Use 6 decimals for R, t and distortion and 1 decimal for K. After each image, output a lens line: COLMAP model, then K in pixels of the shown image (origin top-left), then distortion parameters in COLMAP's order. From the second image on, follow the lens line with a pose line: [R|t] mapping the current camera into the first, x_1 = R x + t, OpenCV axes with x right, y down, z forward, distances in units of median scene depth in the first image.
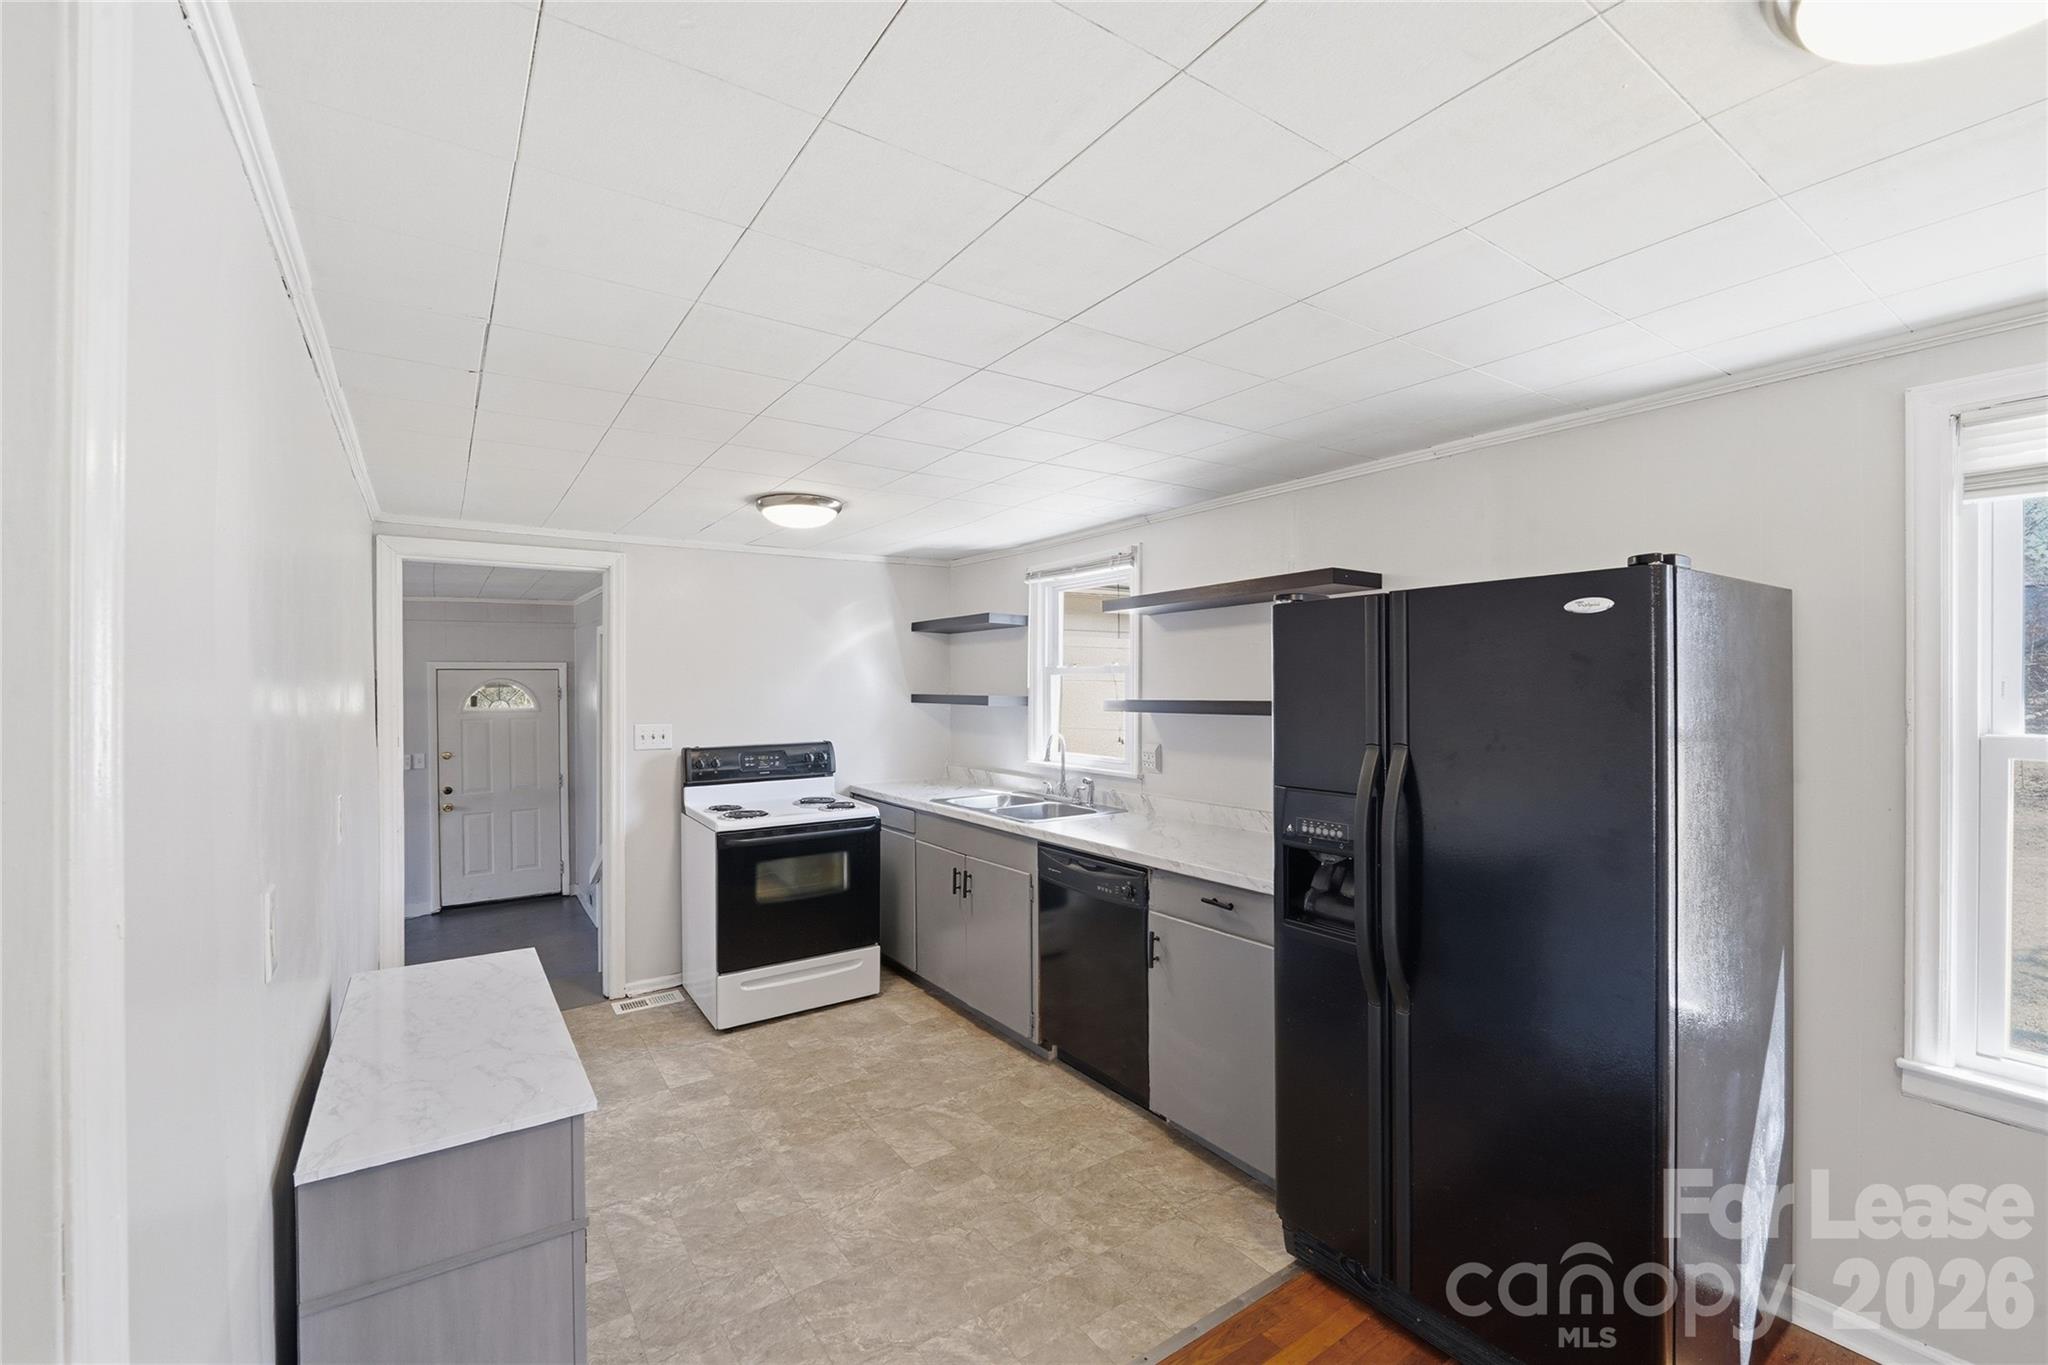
lens RADIAL K [[853.3, 0, 1025.7], [0, 853.3, 688.9], [0, 0, 1]] dist [-0.006967, -0.002565]
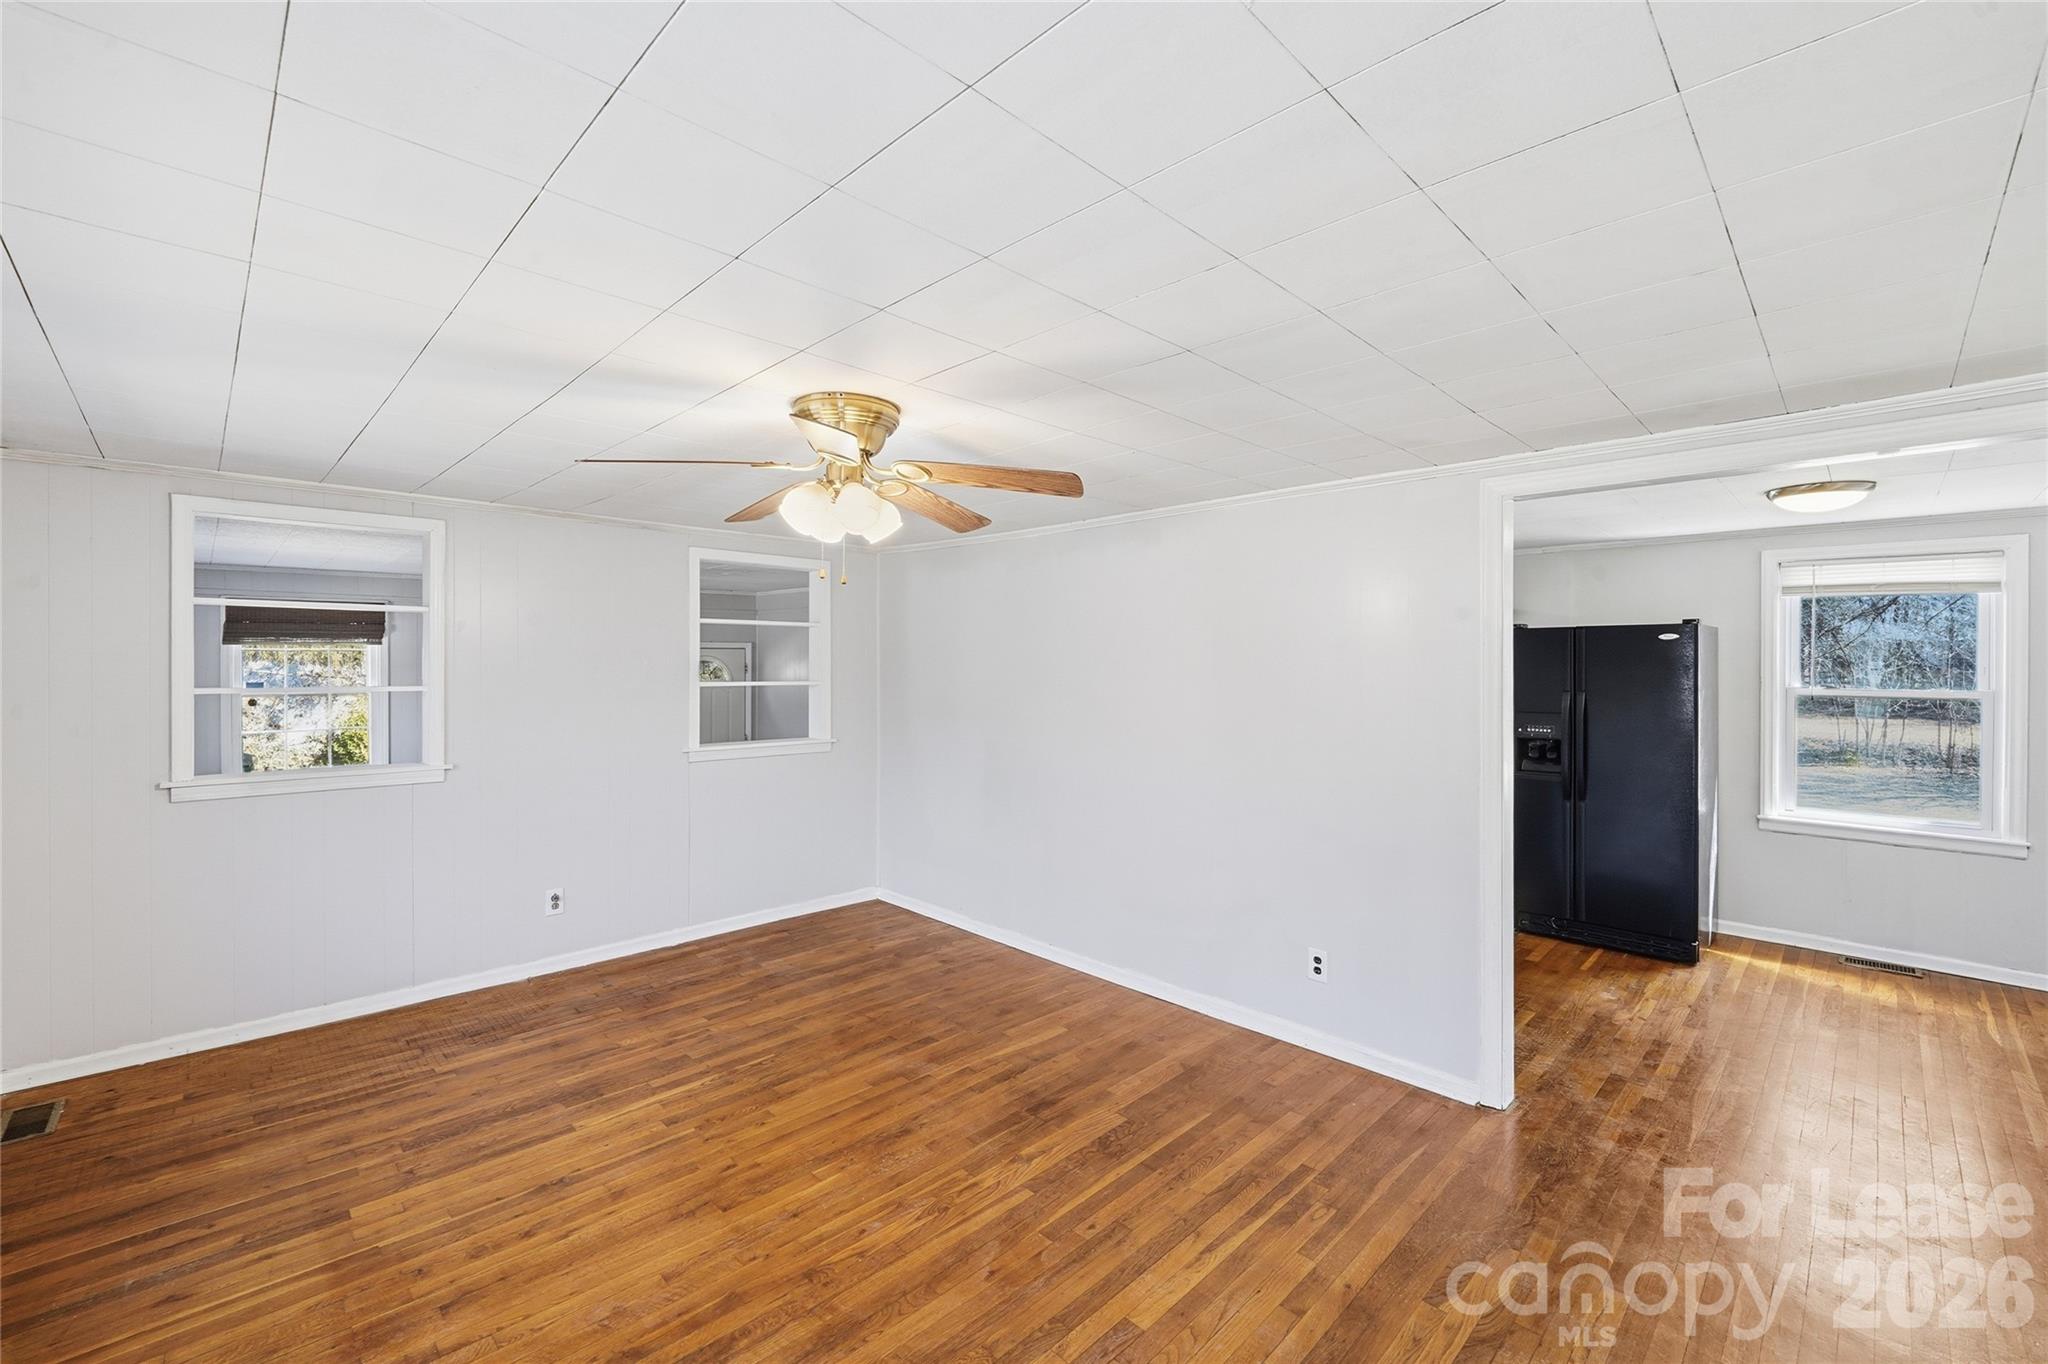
lens RADIAL K [[853.3, 0, 1017.6], [0, 853.3, 666.9], [0, 0, 1]] dist [-0.006967, -0.002565]
pose [[0.984887, 0.007593, 0.173031, -0.881913], [-0.007210, 0.999970, -0.002843, 0.008957], [-0.173048, 0.001553, 0.984912, -0.619438]]
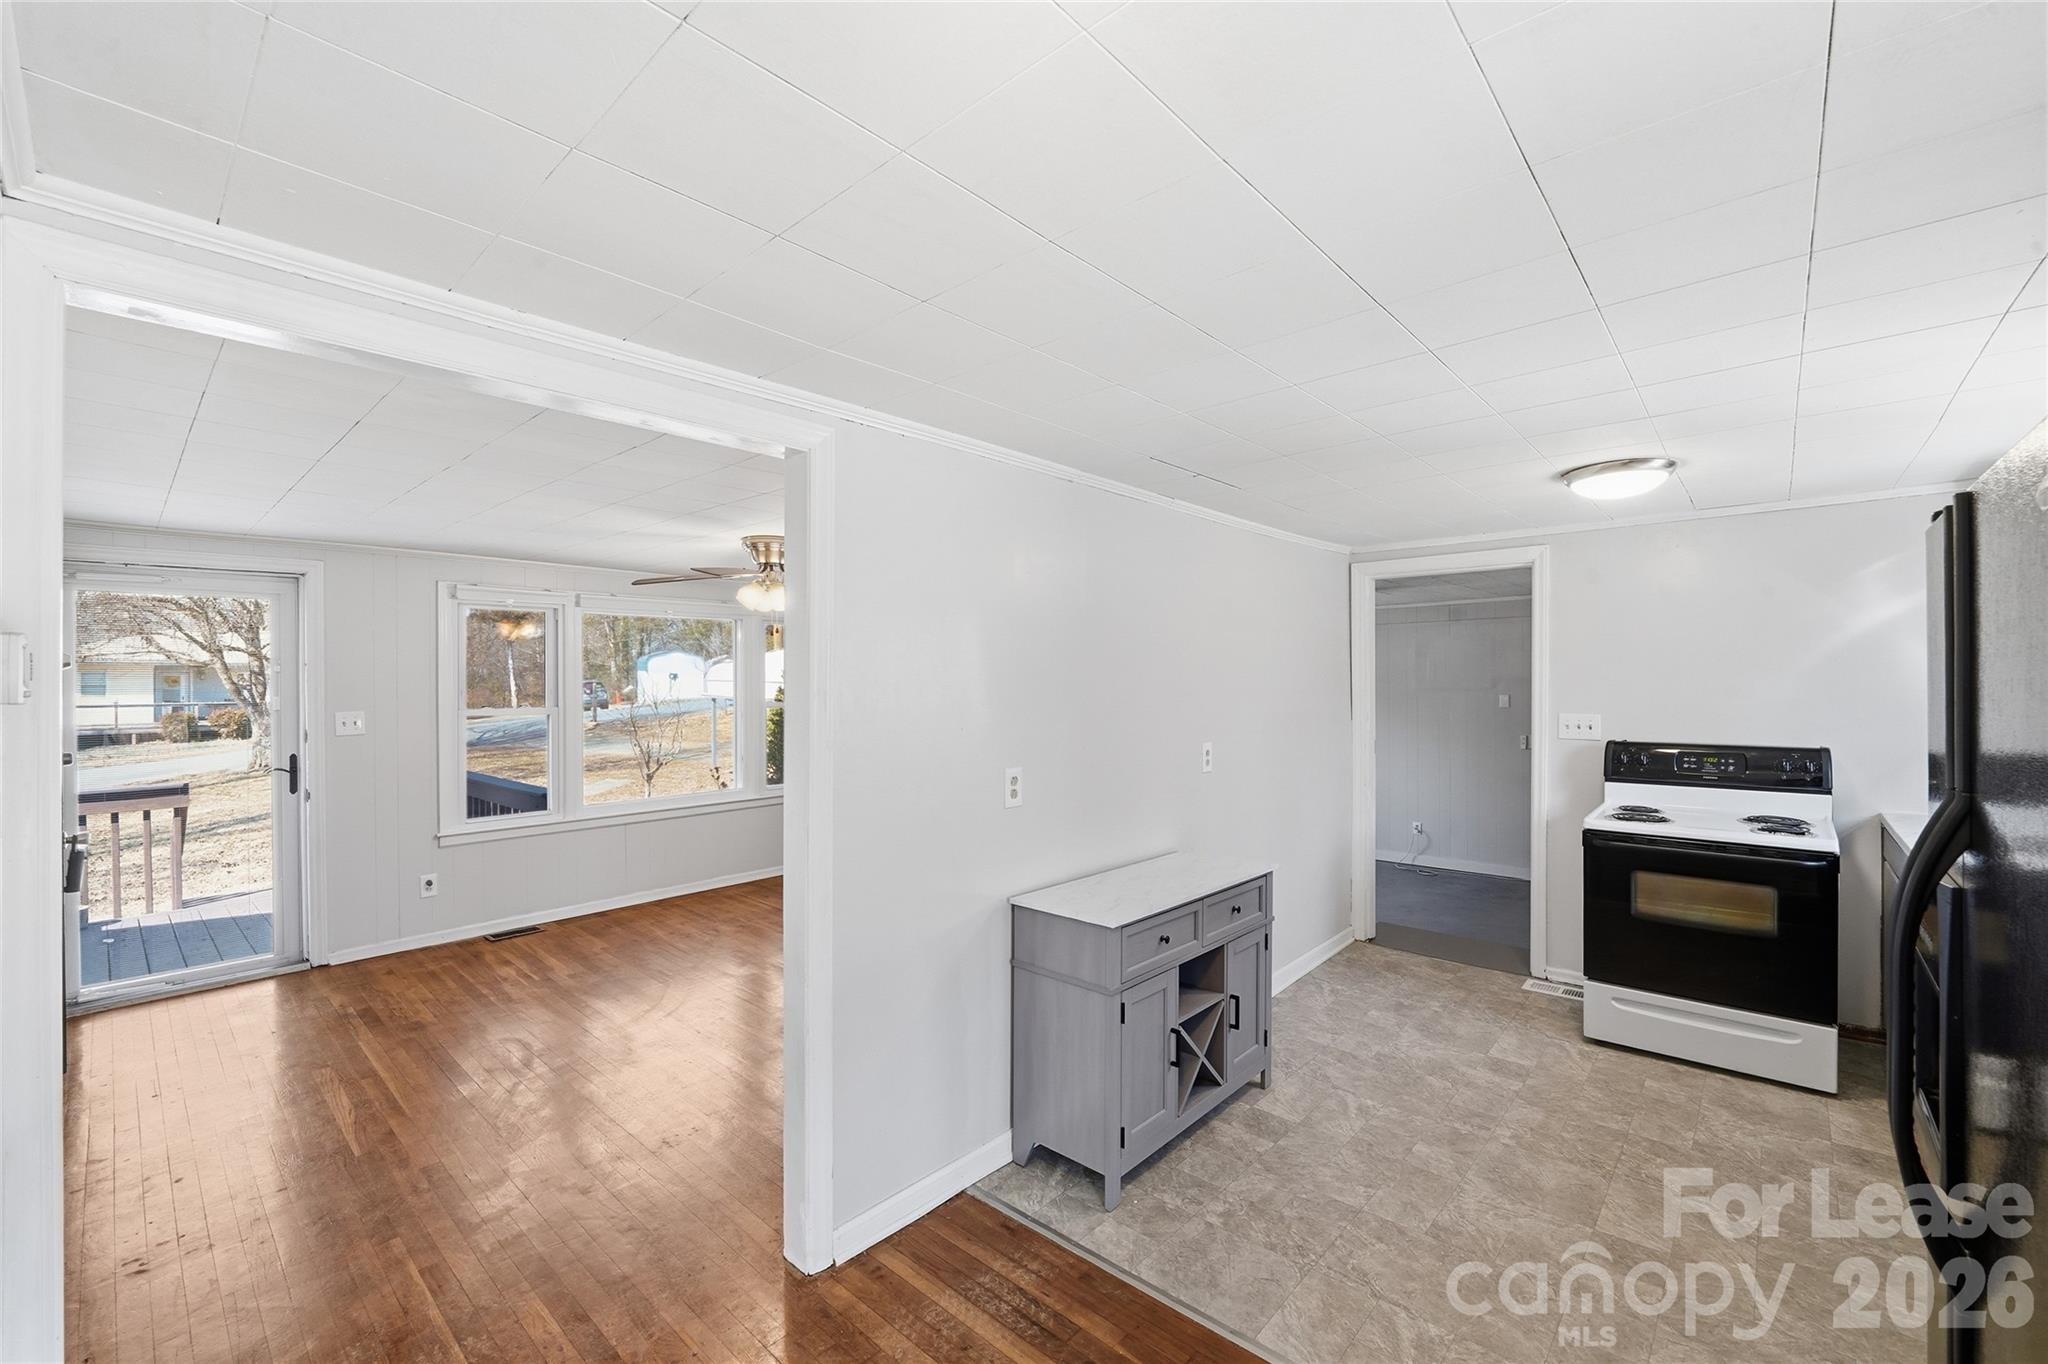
lens RADIAL K [[853.3, 0, 1020.5], [0, 853.3, 677.8], [0, 0, 1]] dist [-0.006967, -0.002565]
pose [[0.223208, 0.003003, -0.974766, 0.490269], [-0.003383, 0.999992, 0.002307, -0.000395], [0.974765, 0.002782, 0.223216, 0.199400]]
